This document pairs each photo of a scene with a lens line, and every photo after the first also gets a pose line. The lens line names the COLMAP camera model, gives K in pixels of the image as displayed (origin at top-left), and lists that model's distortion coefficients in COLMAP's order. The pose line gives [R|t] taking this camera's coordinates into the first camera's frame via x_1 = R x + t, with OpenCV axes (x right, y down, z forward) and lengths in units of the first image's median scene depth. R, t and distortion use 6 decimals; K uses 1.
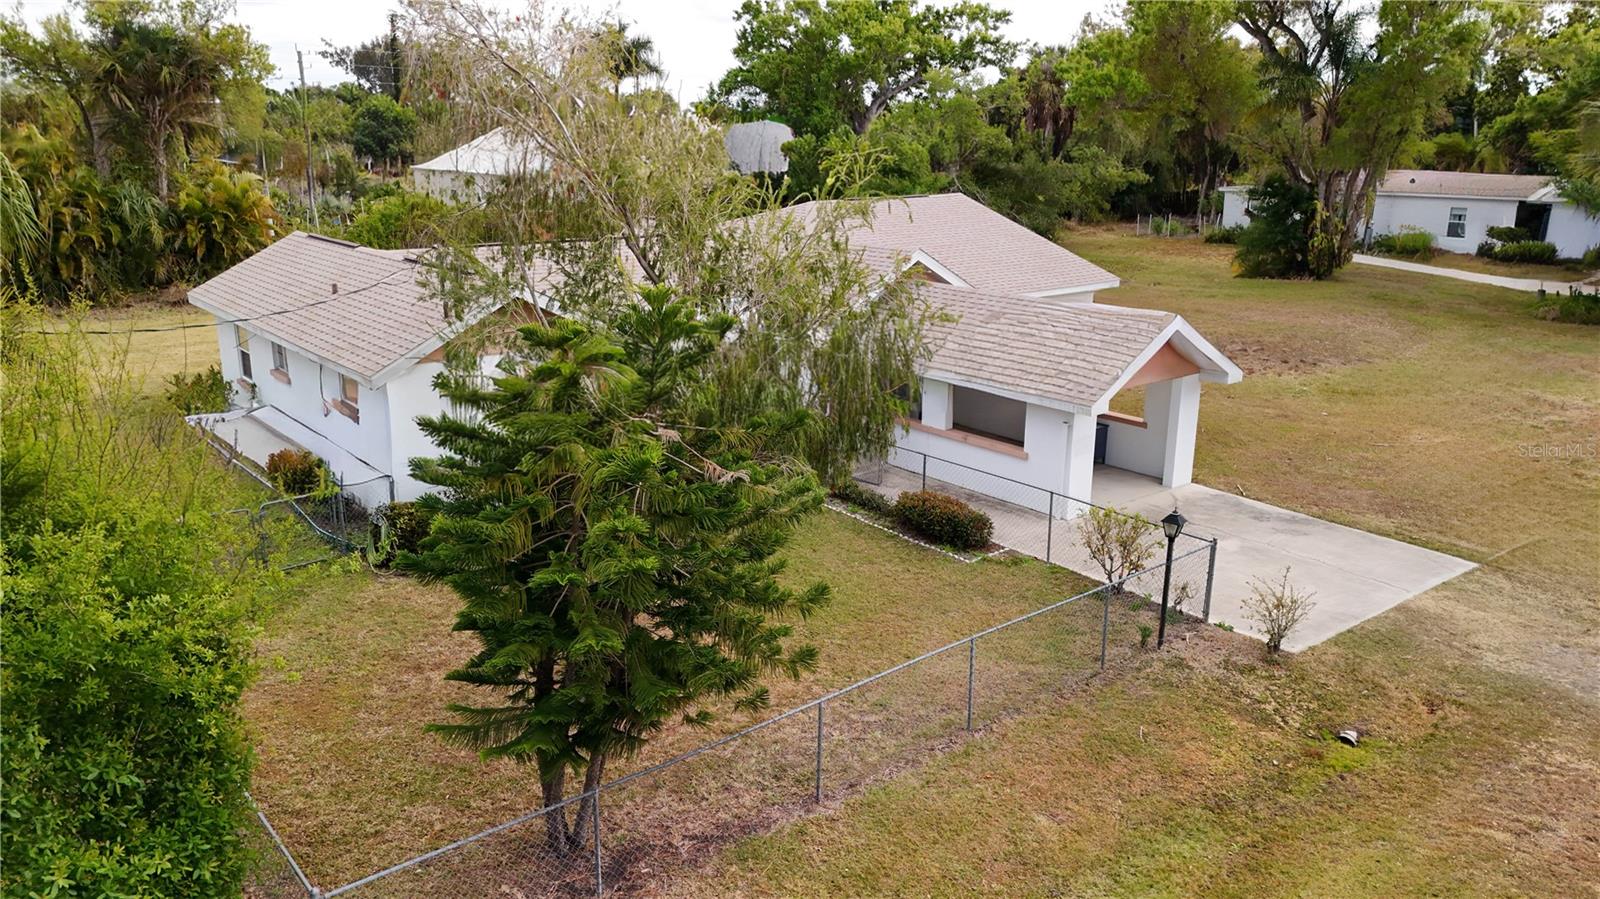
lens RADIAL K [[1171.1, 0, 788.9], [0, 1171.1, 451.7], [0, 0, 1]] dist [0.075220, -0.065489]
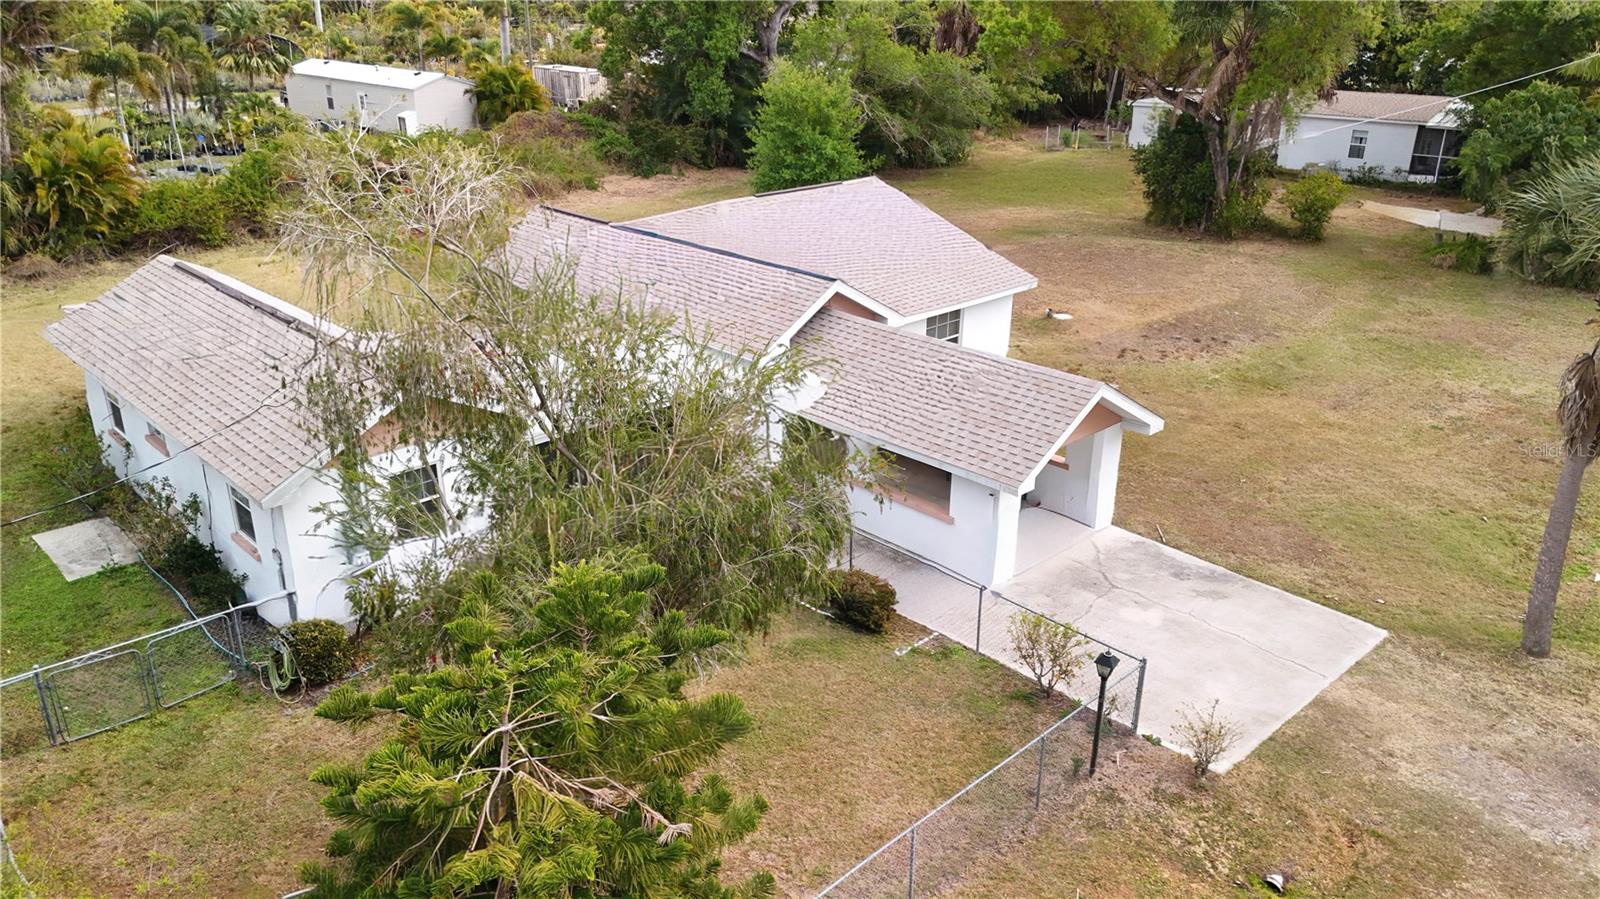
lens RADIAL K [[1171.1, 0, 789.2], [0, 1171.1, 450.9], [0, 0, 1]] dist [0.075220, -0.065489]
pose [[0.996593, -0.031439, 0.076252, -0.008646], [0.022663, 0.993297, 0.113342, -0.184548], [-0.079304, -0.111228, 0.990626, 0.043795]]
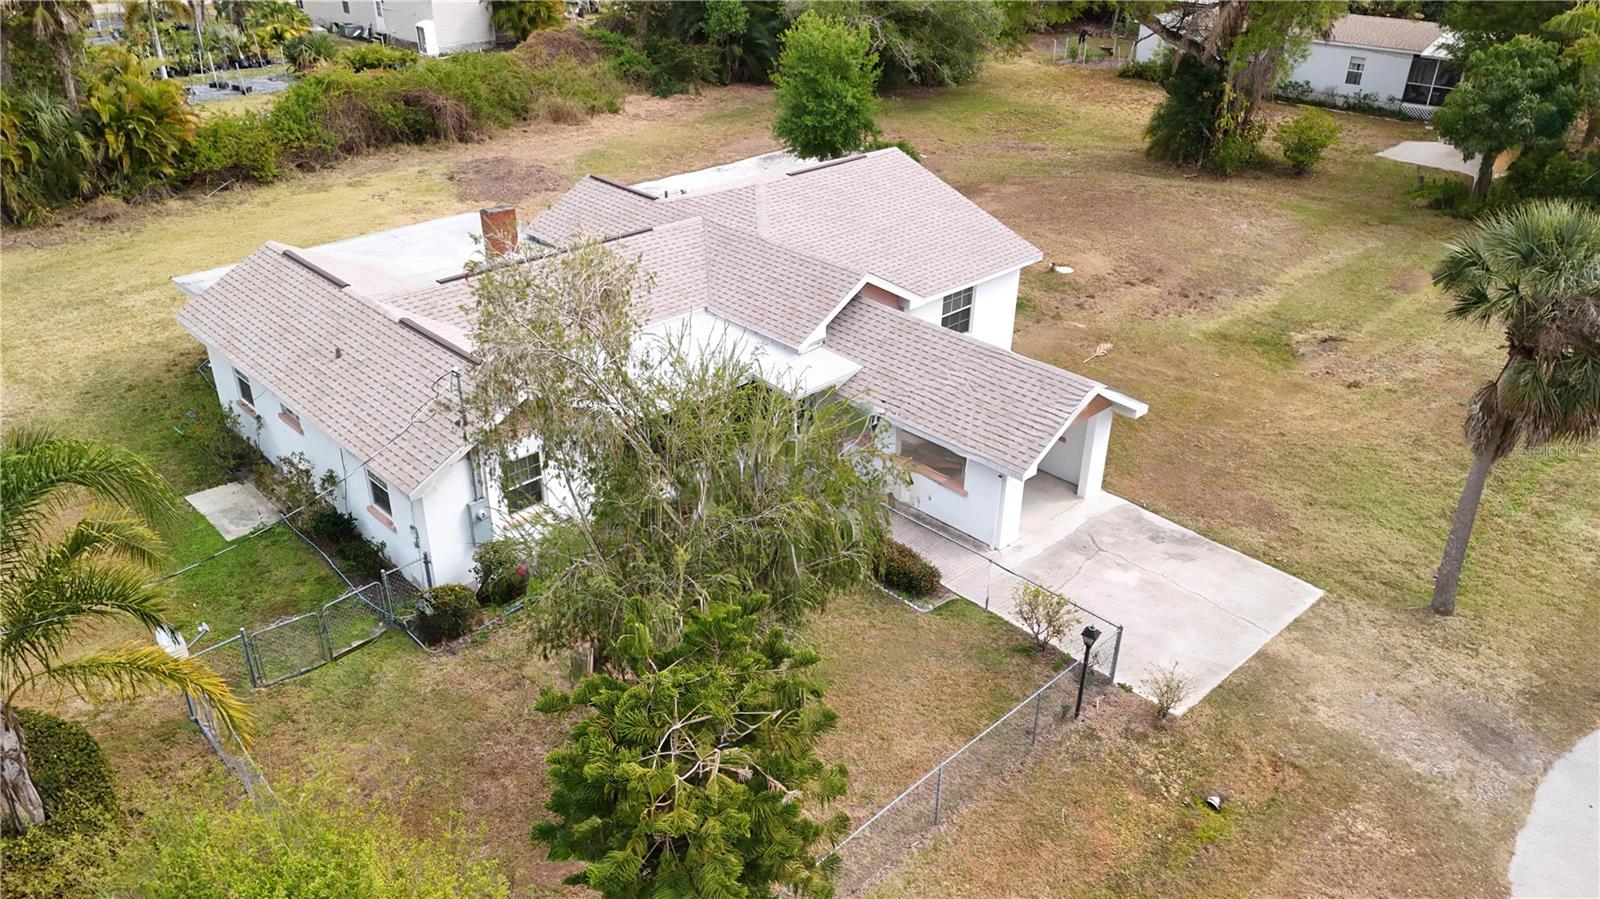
lens RADIAL K [[1171.1, 0, 790.1], [0, 1171.1, 448.4], [0, 0, 1]] dist [0.075220, -0.065489]
pose [[0.996422, -0.034930, 0.076963, -0.067381], [0.017335, 0.975707, 0.218391, -0.325981], [-0.082722, -0.216276, 0.972822, -0.125729]]
